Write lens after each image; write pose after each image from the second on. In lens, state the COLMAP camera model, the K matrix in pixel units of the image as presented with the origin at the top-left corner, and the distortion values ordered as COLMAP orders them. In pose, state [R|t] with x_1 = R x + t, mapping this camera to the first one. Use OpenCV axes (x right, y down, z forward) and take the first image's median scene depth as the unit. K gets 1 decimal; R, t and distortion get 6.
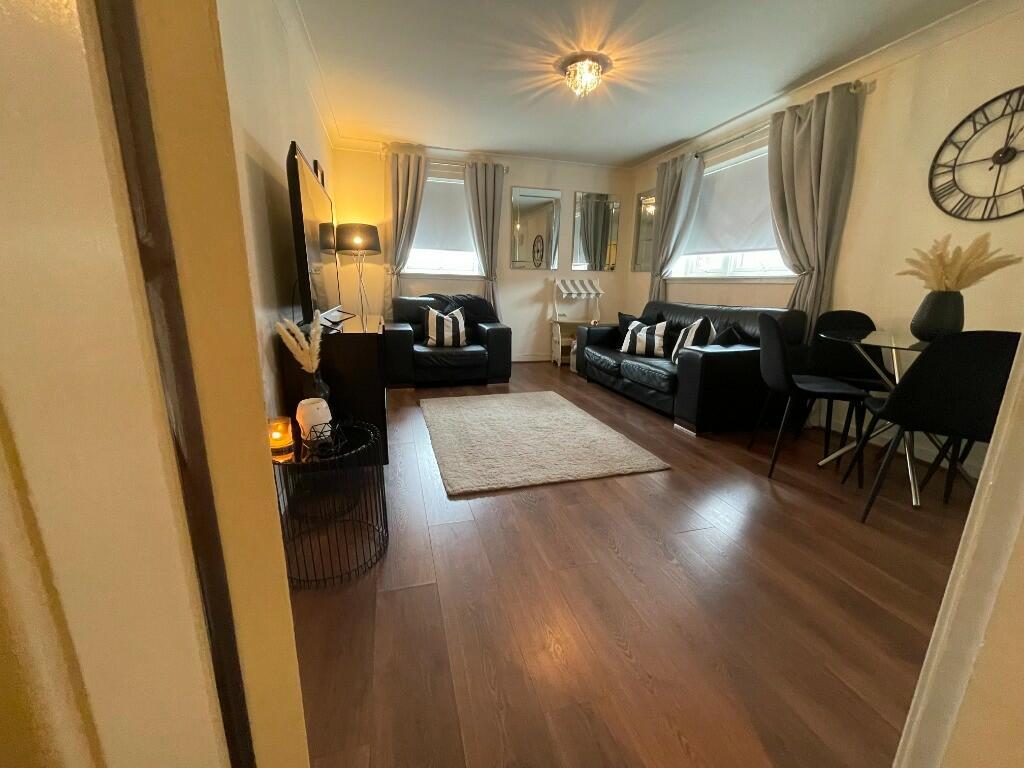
lens RADIAL K [[412.0, 0, 517.2], [0, 412.0, 382.0], [0, 0, 1]] dist [0.000437, 0.001531]
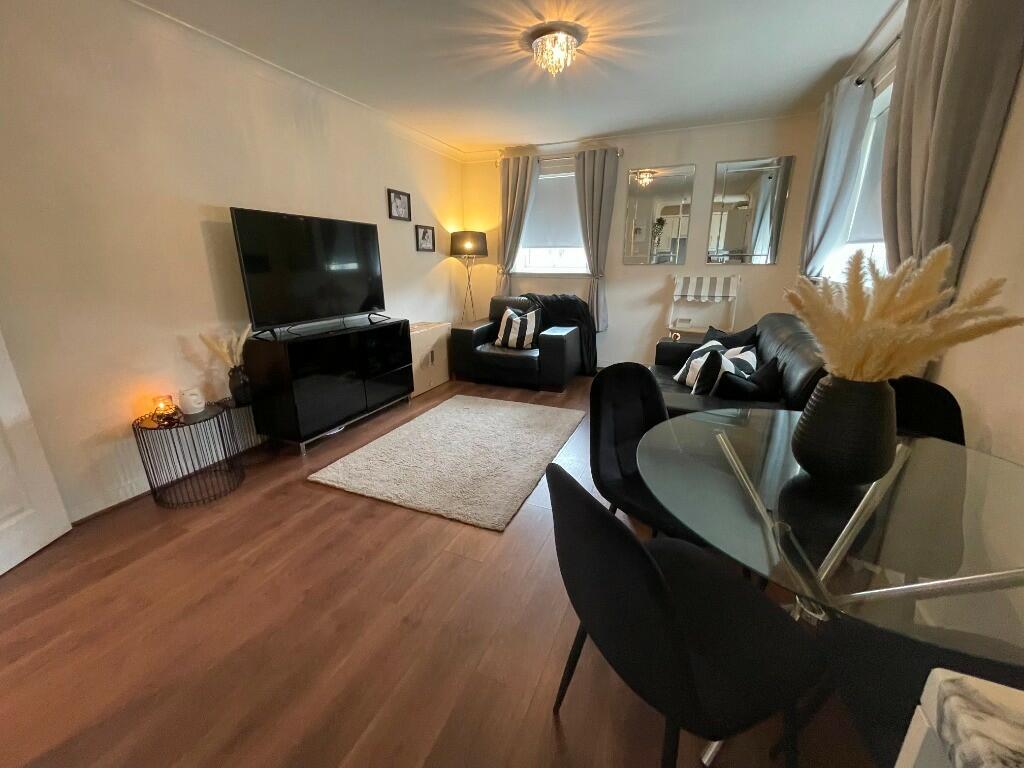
lens RADIAL K [[412.0, 0, 513.6], [0, 412.0, 386.8], [0, 0, 1]] dist [0.000437, 0.001531]
pose [[0.768481, 0.167923, -0.617445, 0.451270], [-0.128270, 0.985791, 0.108454, -0.094549], [0.626884, -0.004145, 0.779102, 0.183561]]
